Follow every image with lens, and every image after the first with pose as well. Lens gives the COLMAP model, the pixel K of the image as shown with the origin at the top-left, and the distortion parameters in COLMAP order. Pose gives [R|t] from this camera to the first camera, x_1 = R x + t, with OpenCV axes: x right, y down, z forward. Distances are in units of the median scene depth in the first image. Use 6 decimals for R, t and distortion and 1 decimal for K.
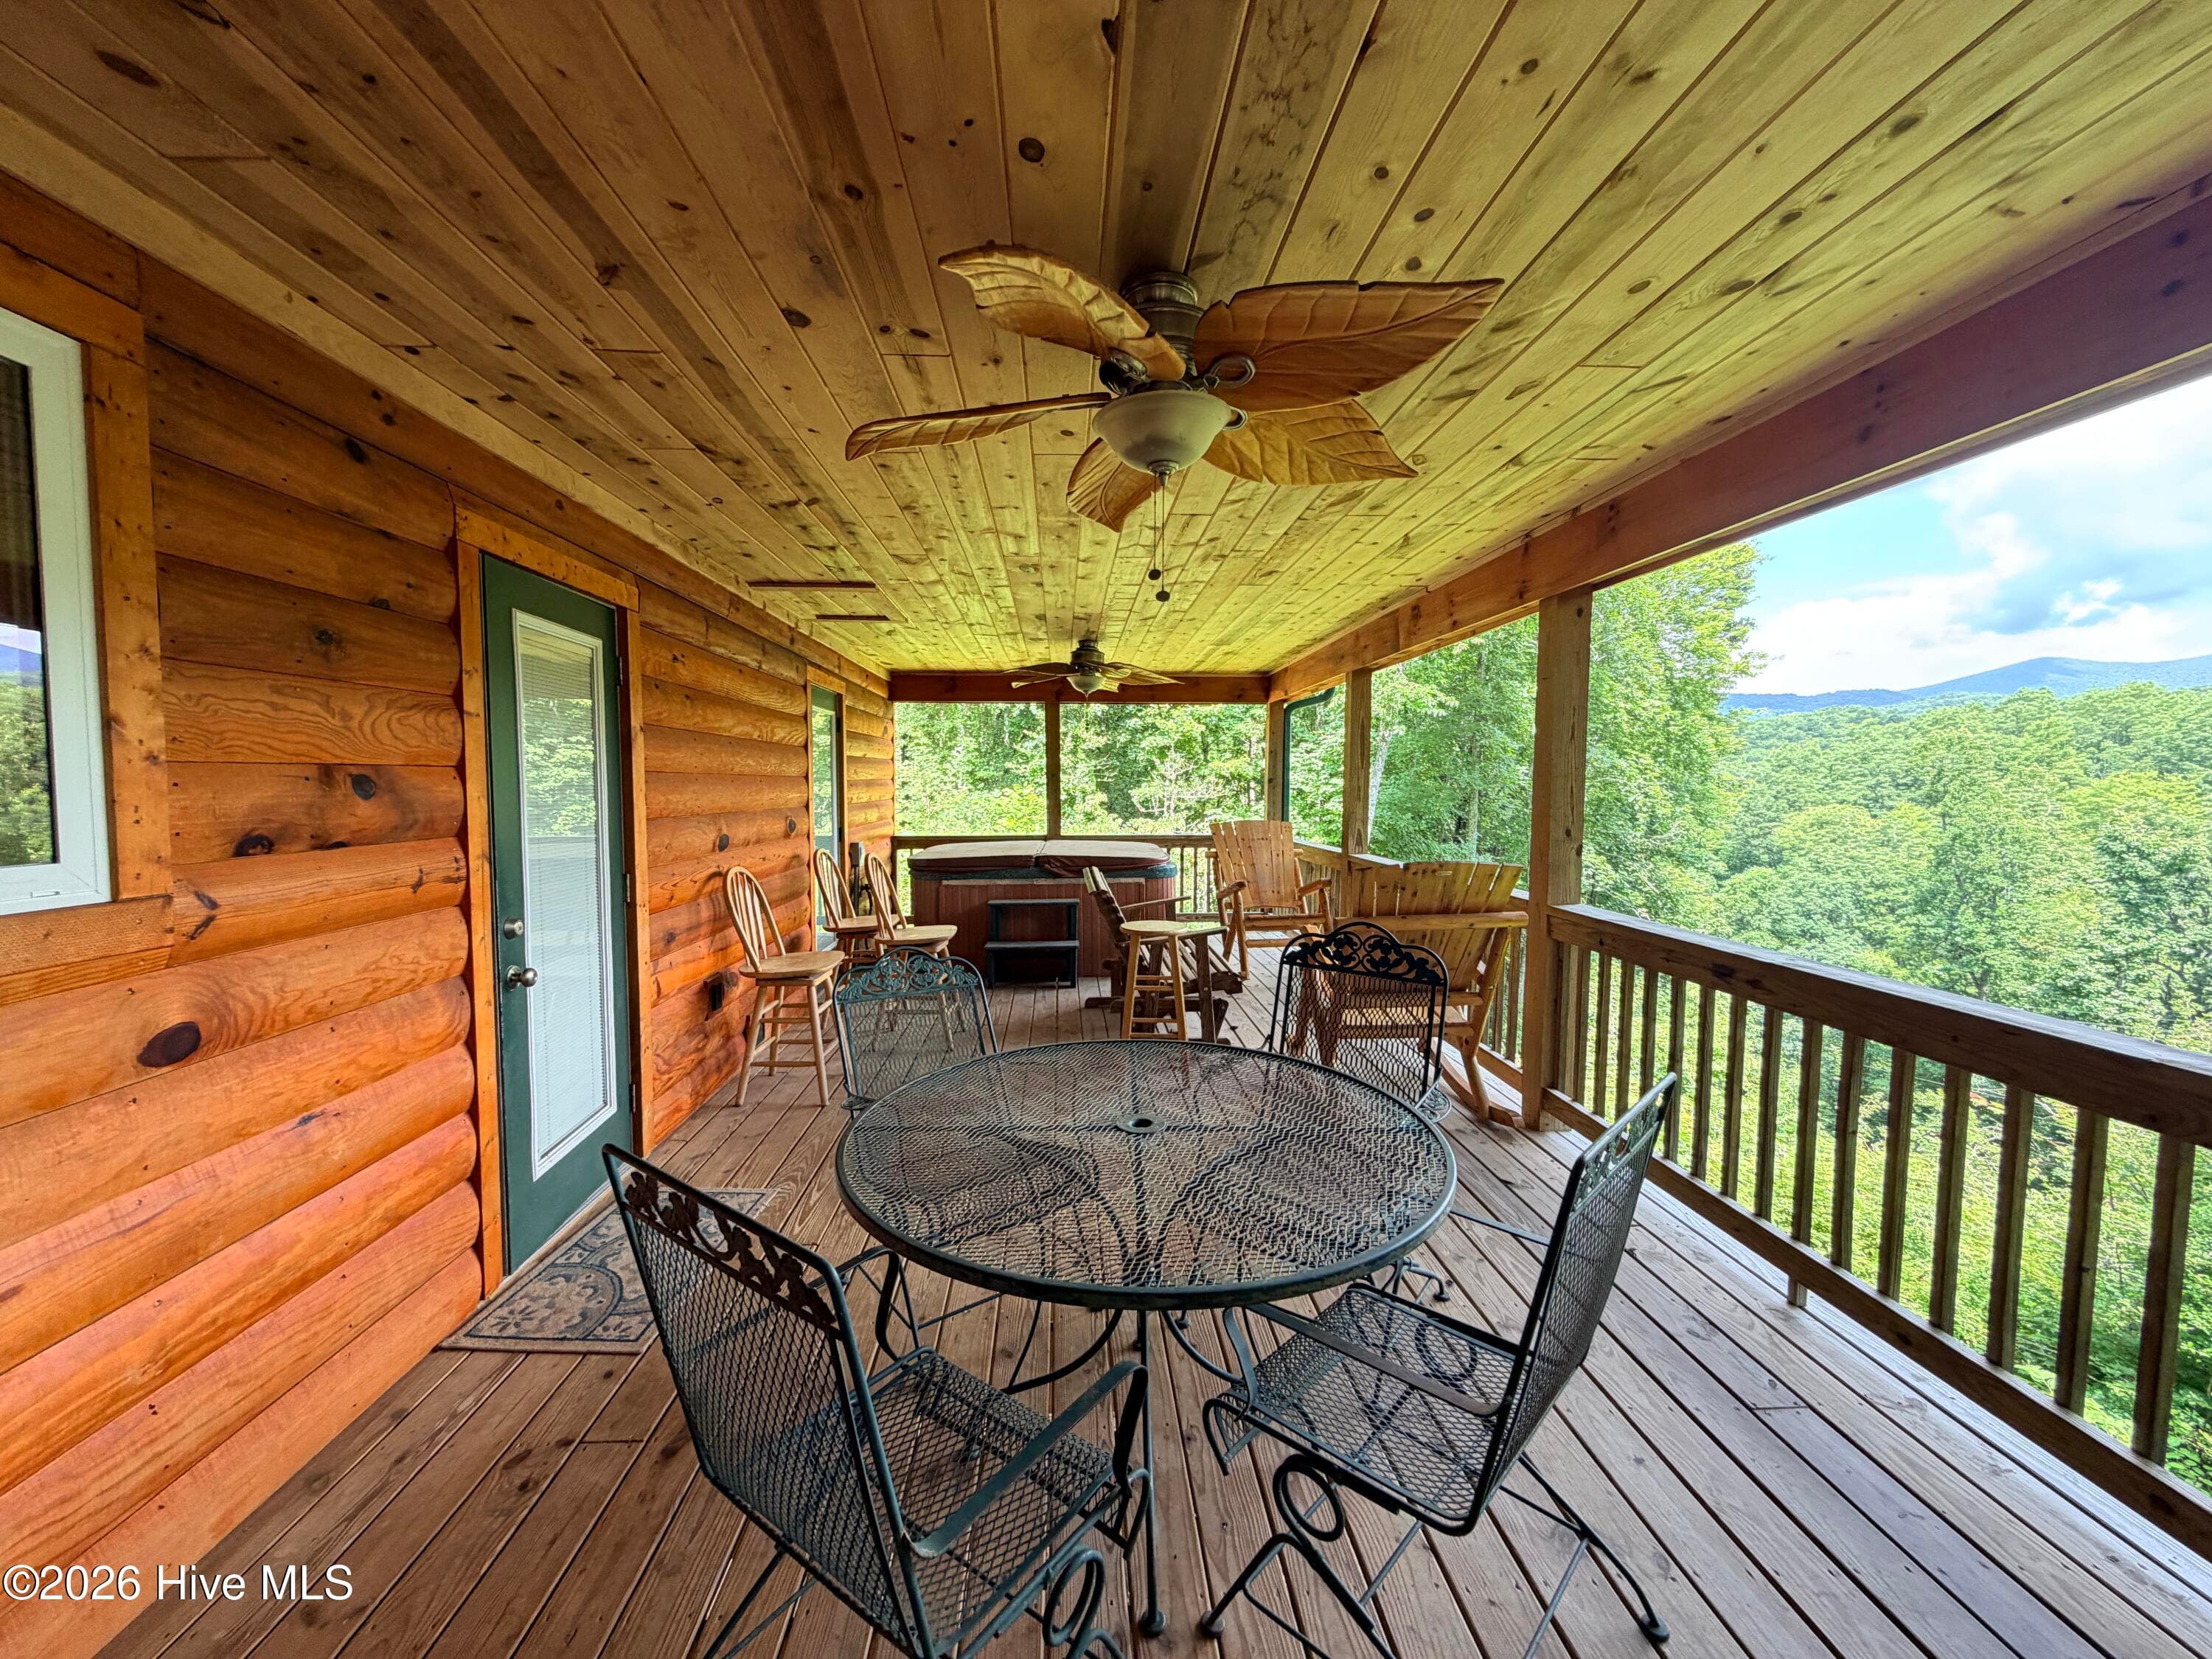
lens RADIAL K [[889.5, 0, 1089.8], [0, 889.5, 842.0], [0, 0, 1]] dist [0.000480, -0.000885]
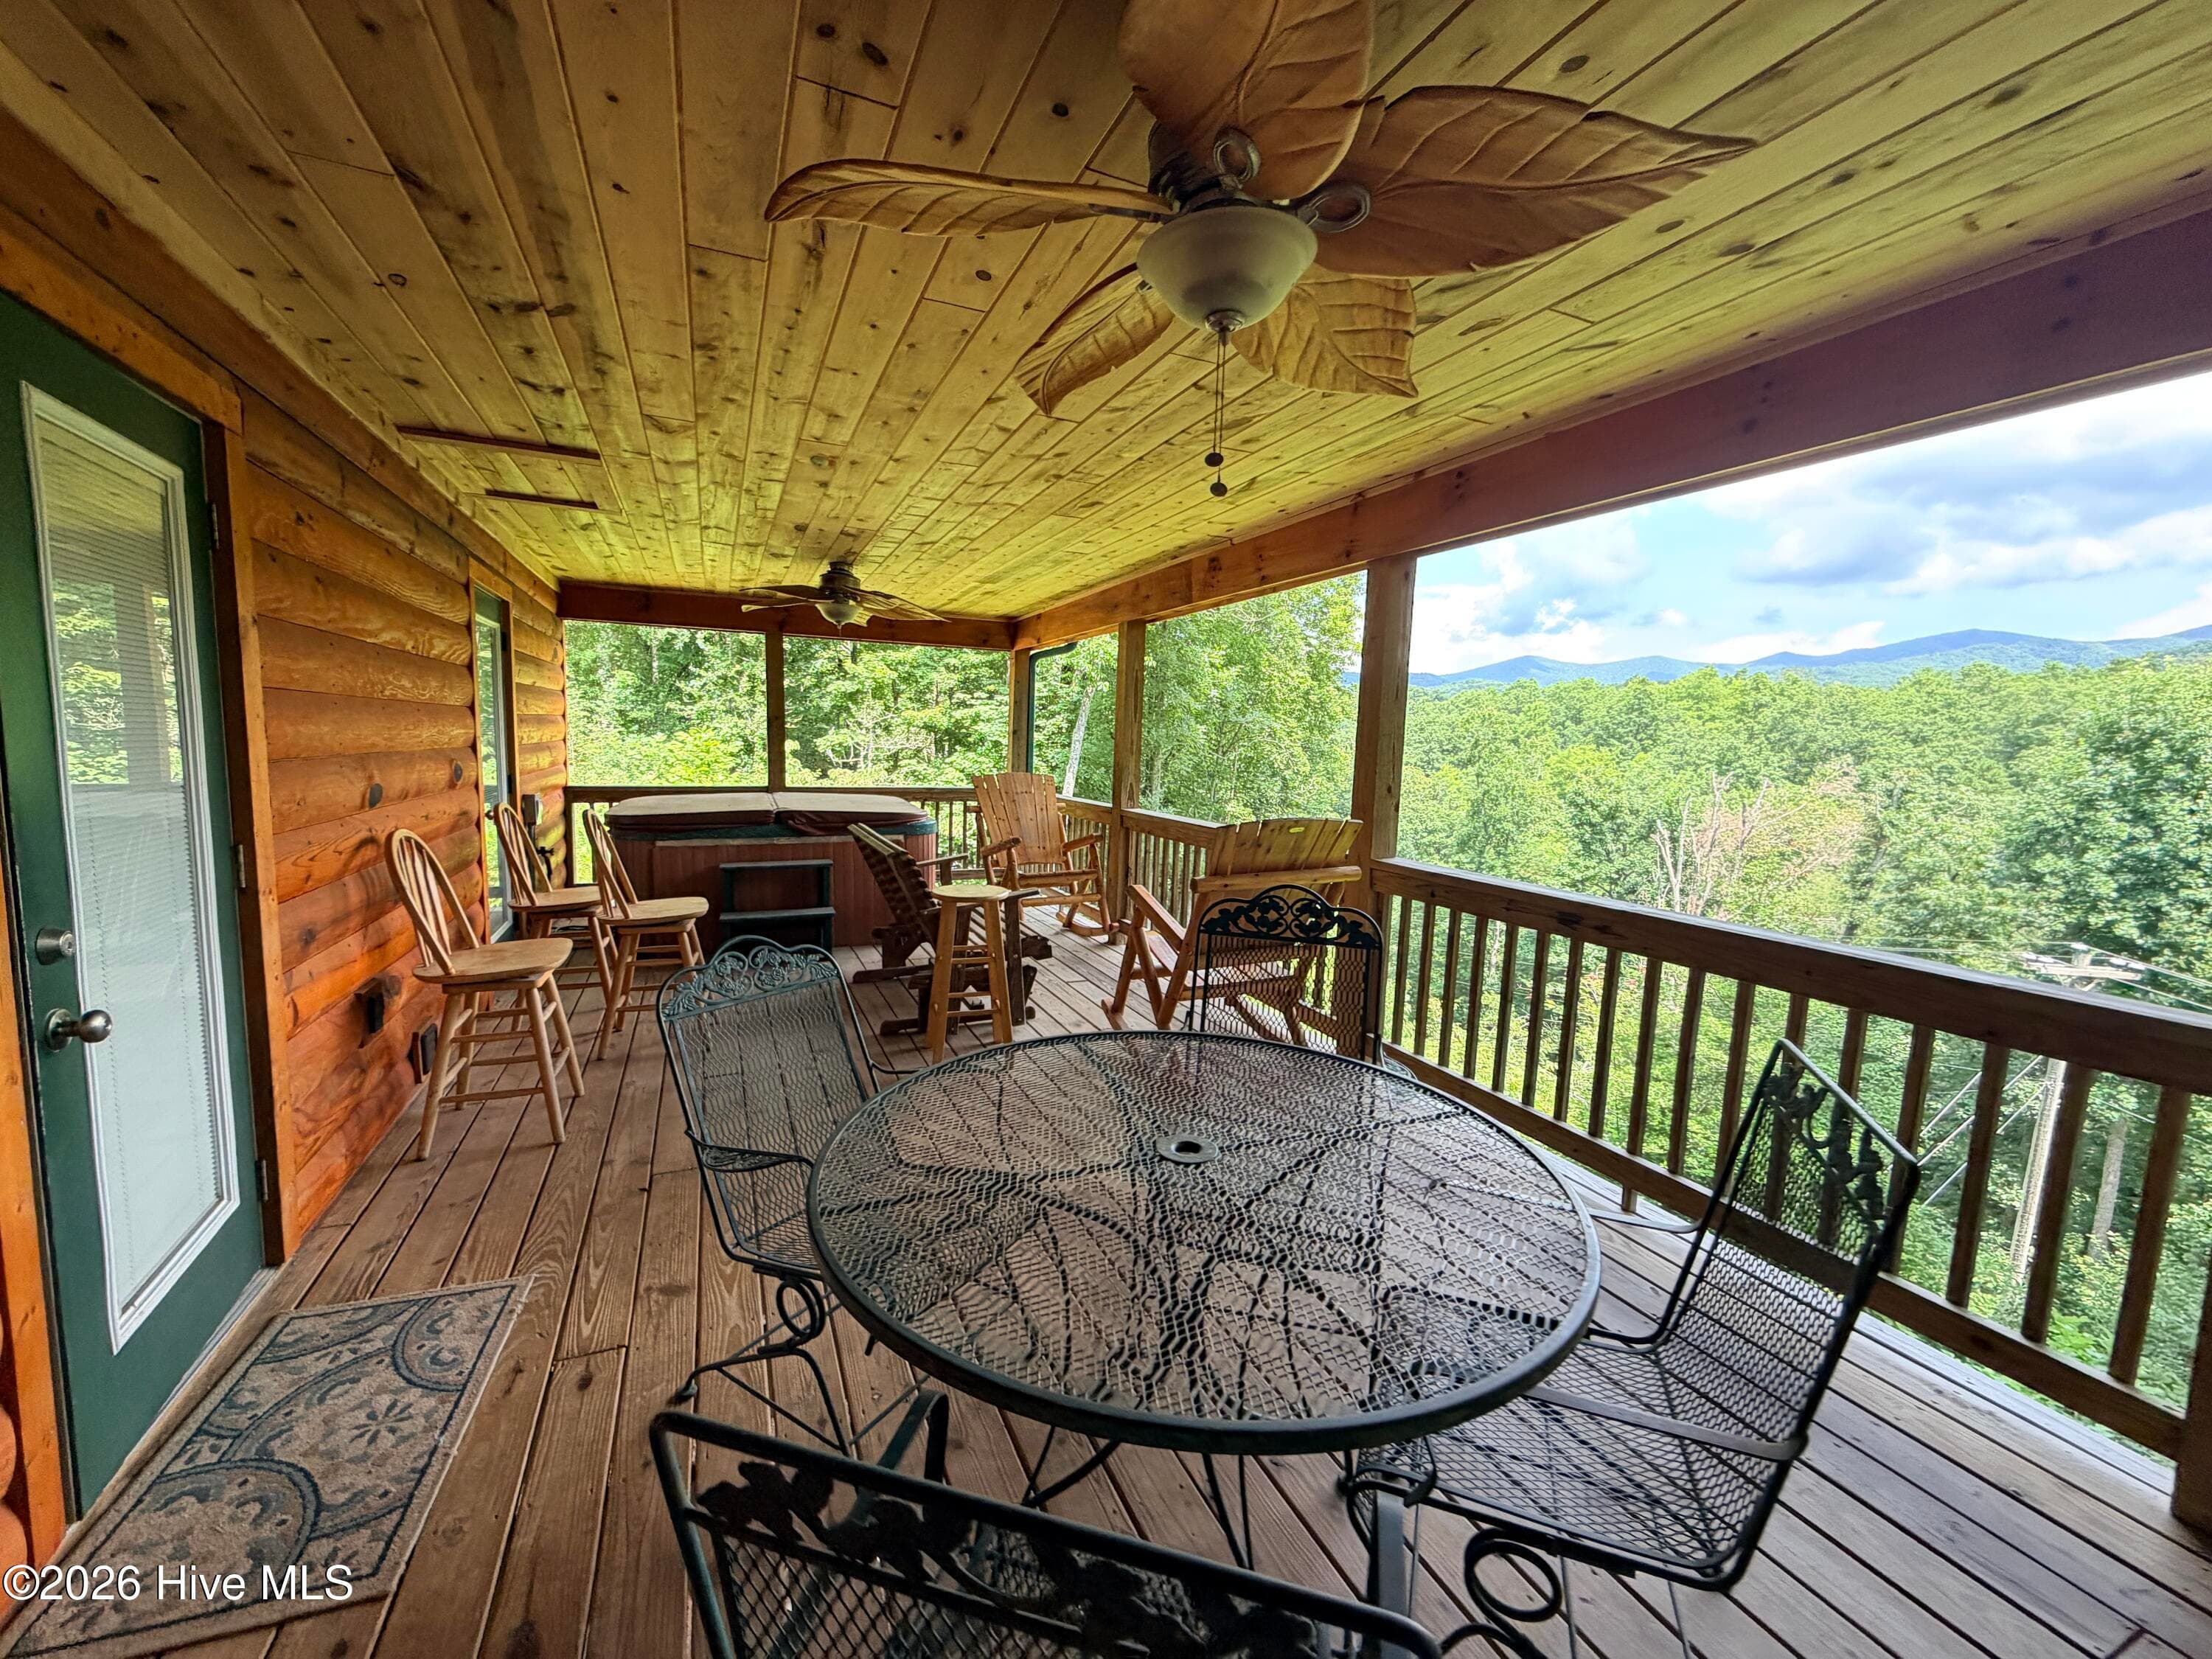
lens RADIAL K [[889.5, 0, 1103.2], [0, 889.5, 841.0], [0, 0, 1]] dist [0.000480, -0.000885]
pose [[0.928513, -0.015508, 0.370977, -0.147897], [-0.004076, 0.998641, 0.051950, -0.002480], [-0.371278, -0.049748, 0.927188, 0.138452]]
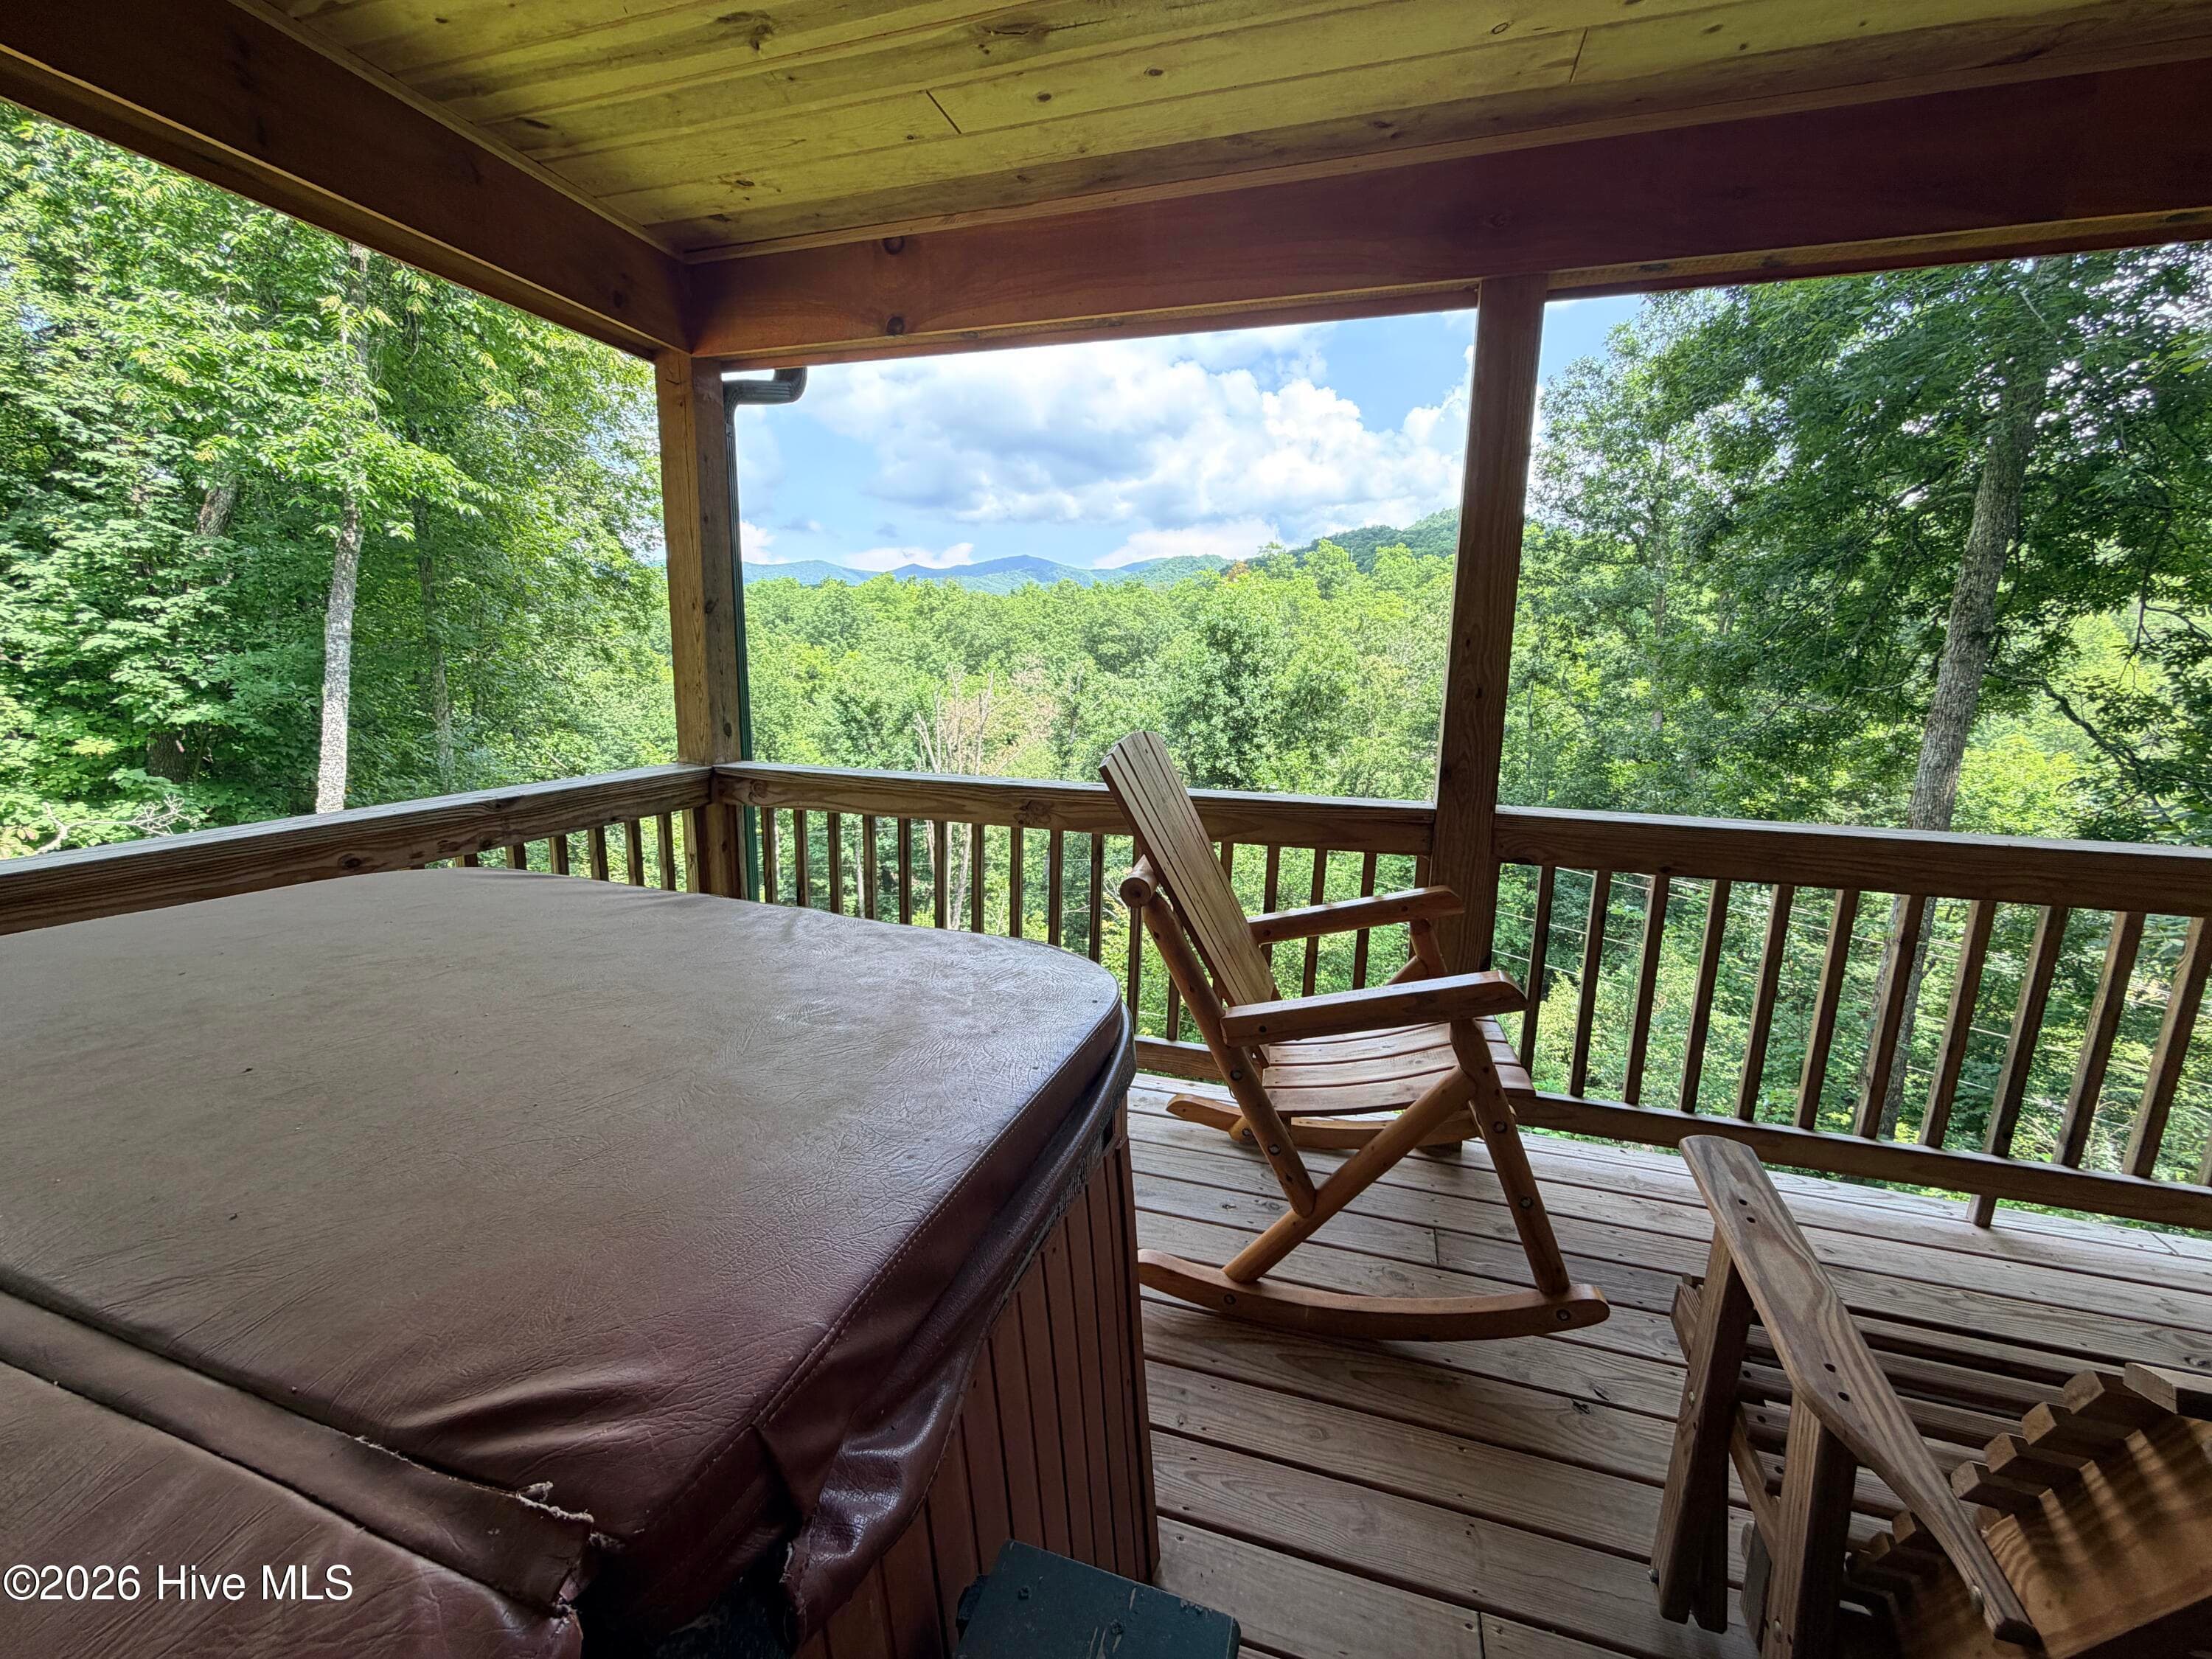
lens RADIAL K [[889.5, 0, 1095.5], [0, 889.5, 844.3], [0, 0, 1]] dist [0.000480, -0.000885]
pose [[0.336977, -0.185771, 0.923004, -0.247771], [0.043389, 0.982364, 0.181877, -0.052040], [-0.940513, -0.021241, 0.339094, 1.505917]]
